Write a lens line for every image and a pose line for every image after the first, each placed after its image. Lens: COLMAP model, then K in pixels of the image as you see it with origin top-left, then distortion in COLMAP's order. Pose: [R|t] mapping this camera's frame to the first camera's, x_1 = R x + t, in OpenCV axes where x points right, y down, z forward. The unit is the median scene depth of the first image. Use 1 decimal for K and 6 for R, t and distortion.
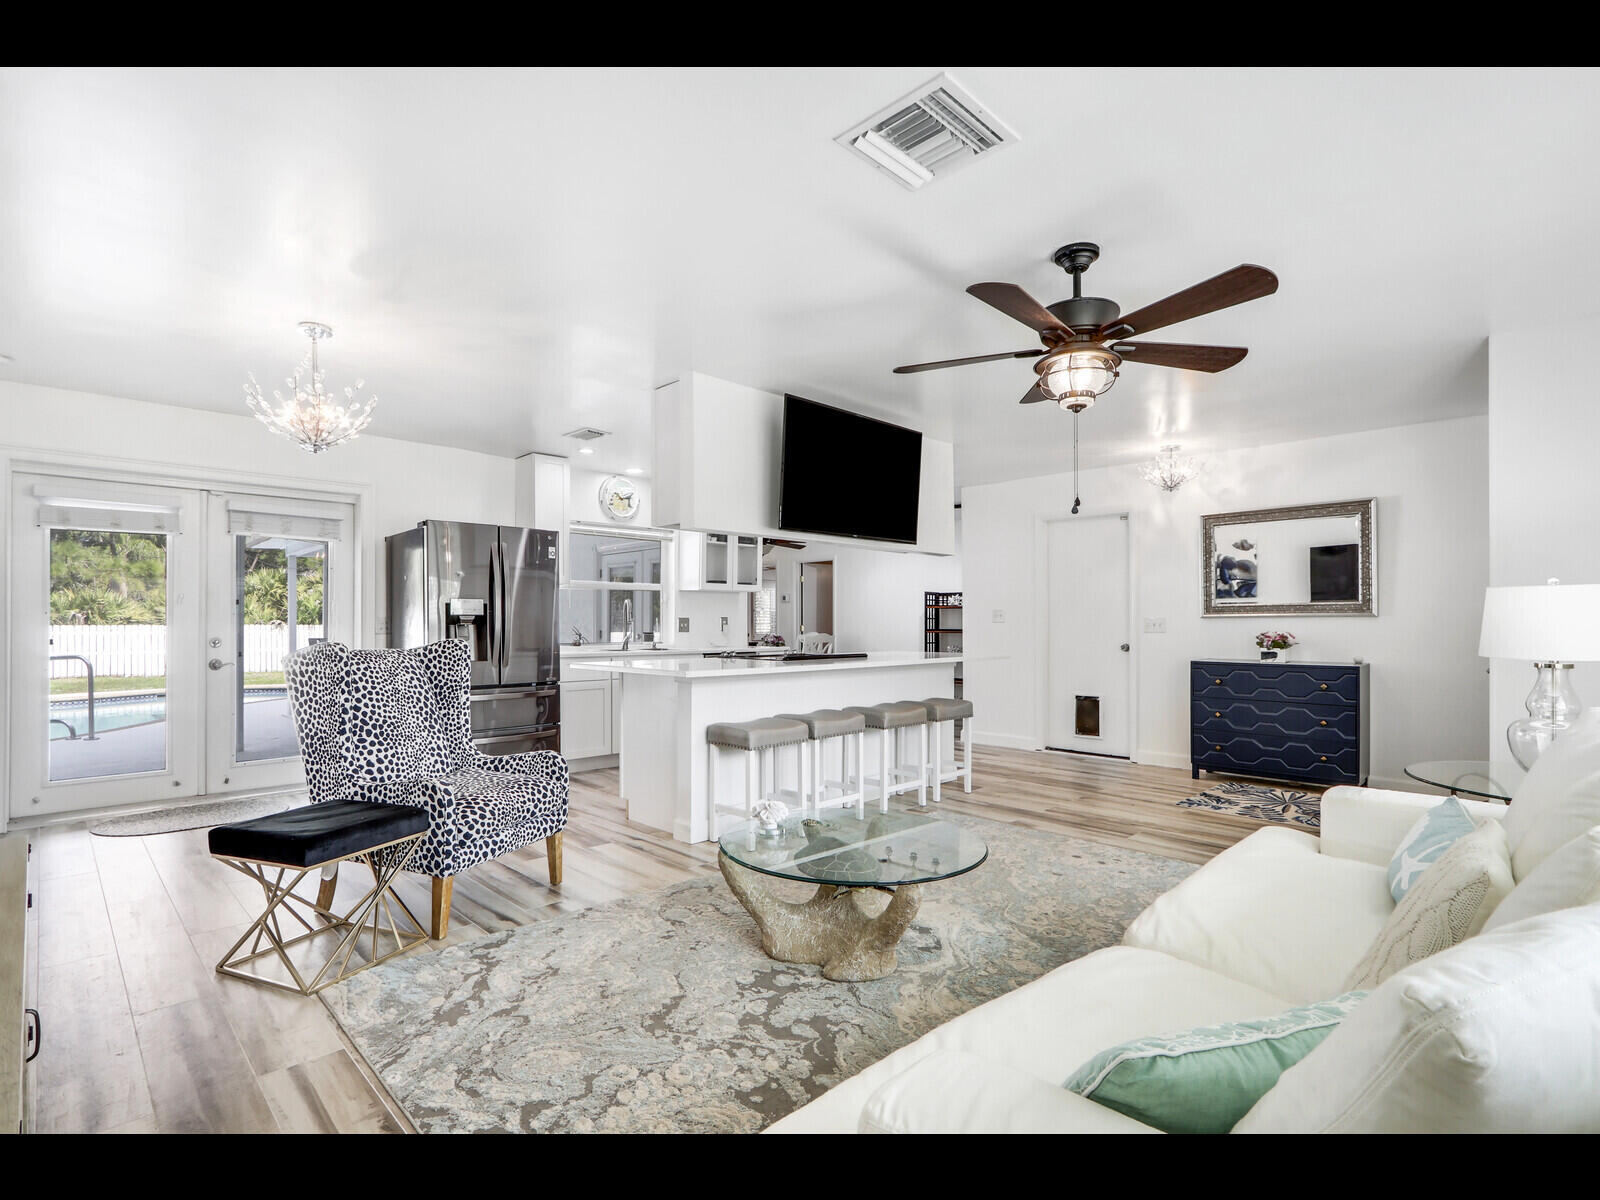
lens RADIAL K [[776.2, 0, 791.3], [0, 776.2, 621.4], [0, 0, 1]] dist [-0.014796, 0.000763]
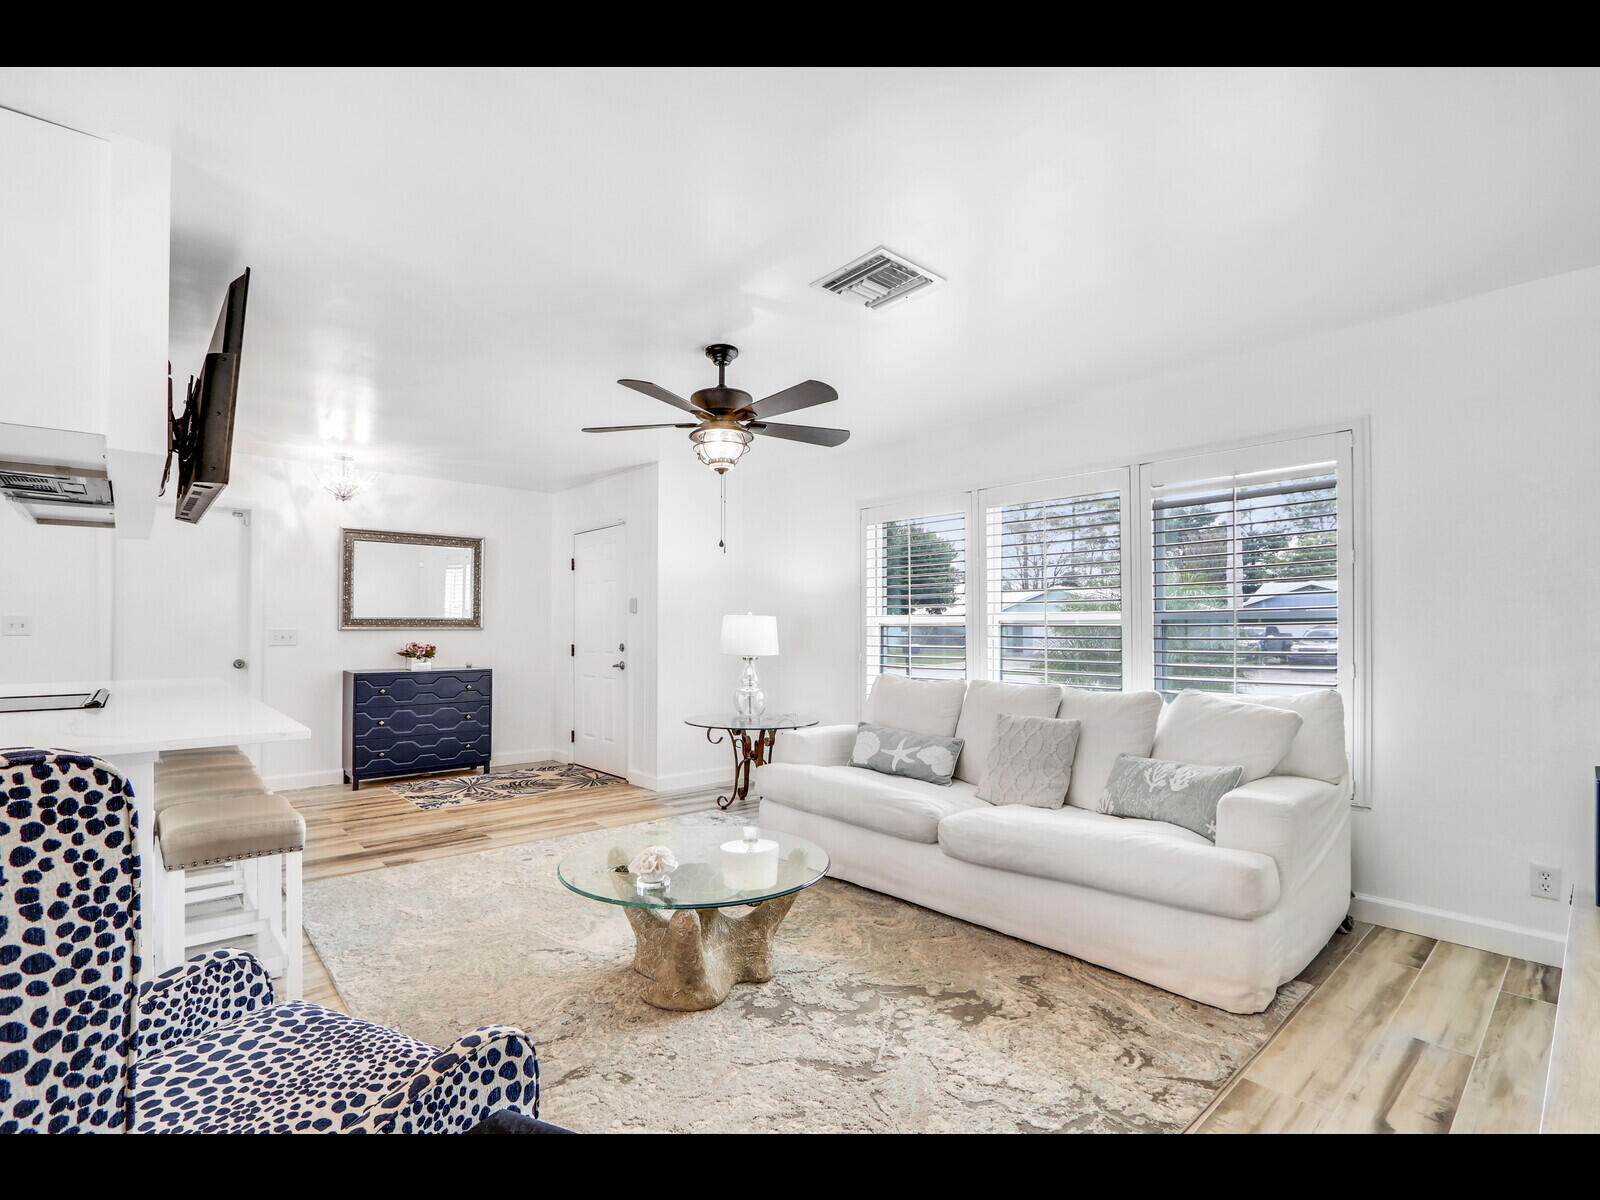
lens RADIAL K [[740.0, 0, 780.3], [0, 740.0, 632.4], [0, 0, 1]] dist [-0.015203, 0.000128]
pose [[0.051857, 0.003103, 0.998650, -0.527367], [-0.005014, 0.999983, -0.002847, -0.002448], [-0.998642, -0.004859, 0.051871, 0.521124]]
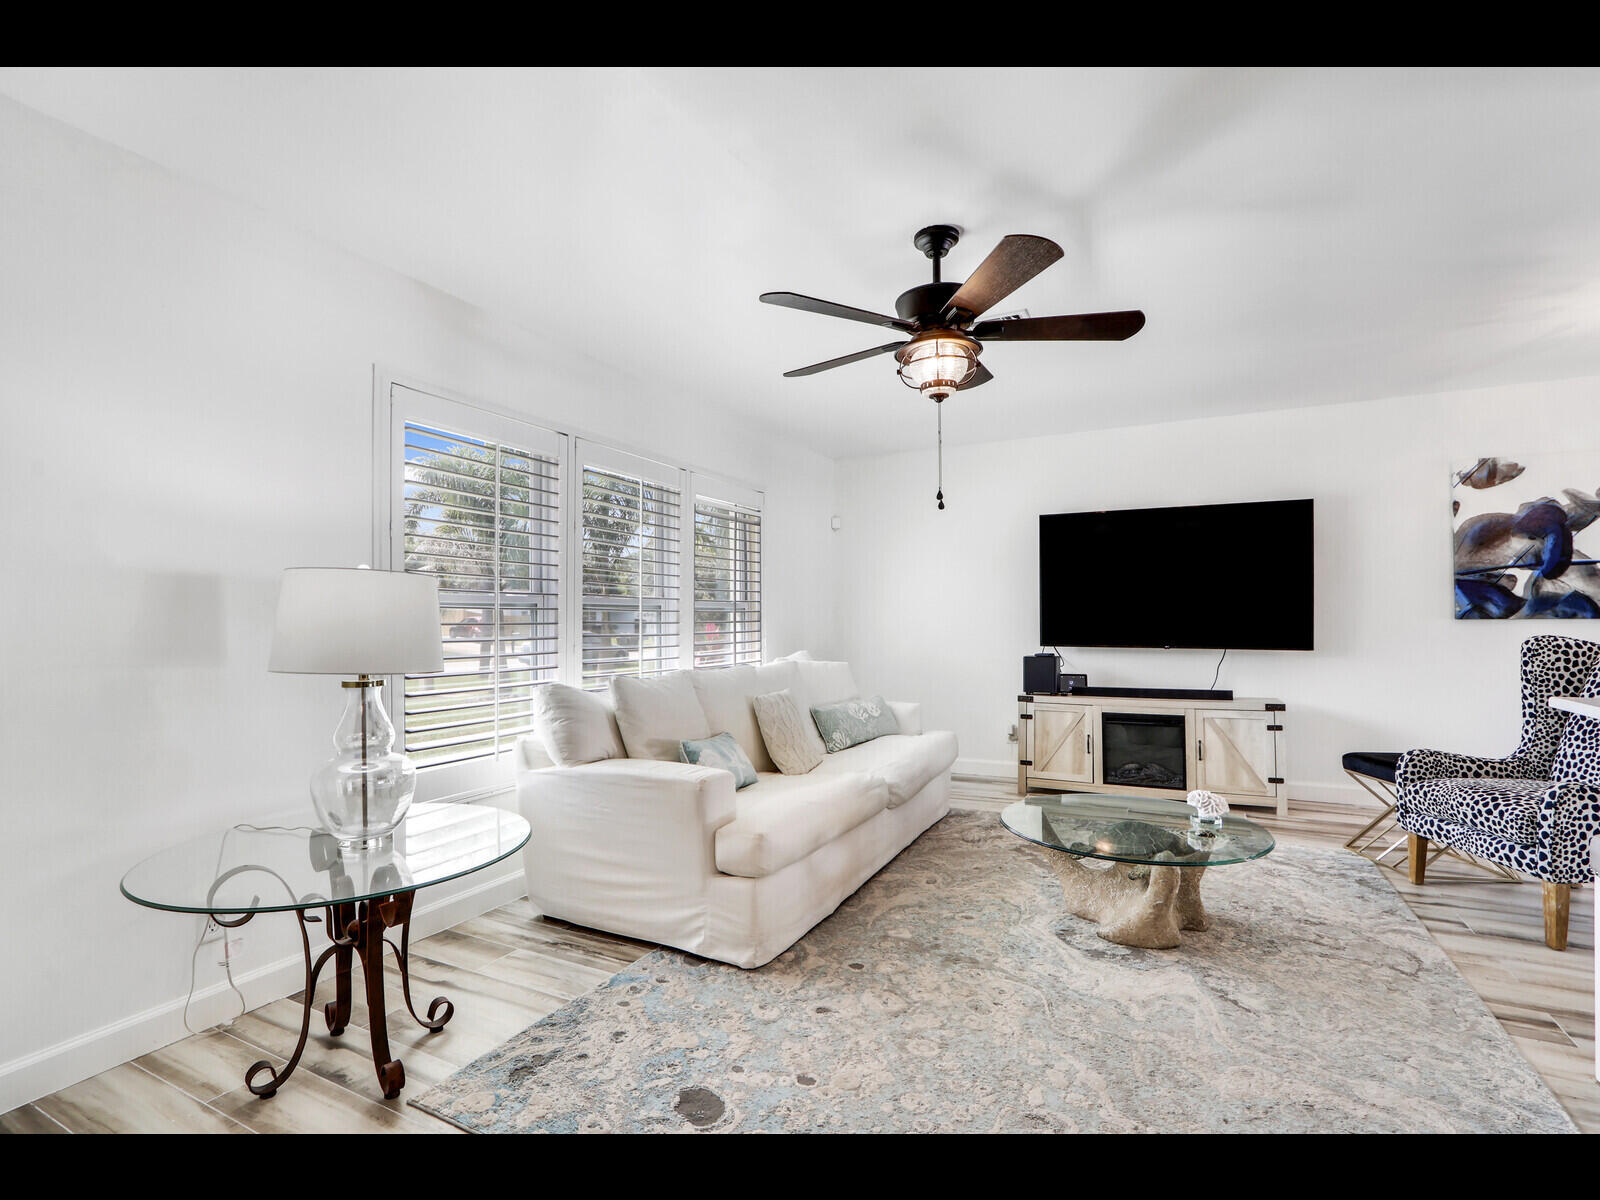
lens RADIAL K [[752.5, 0, 774.5], [0, 752.5, 615.2], [0, 0, 1]] dist [-0.016281, 0.000258]
pose [[-0.954226, 0.005395, -0.299037, 0.523334], [0.007721, 0.999948, -0.006597, -0.002533], [0.298986, -0.008604, -0.954219, 1.134568]]
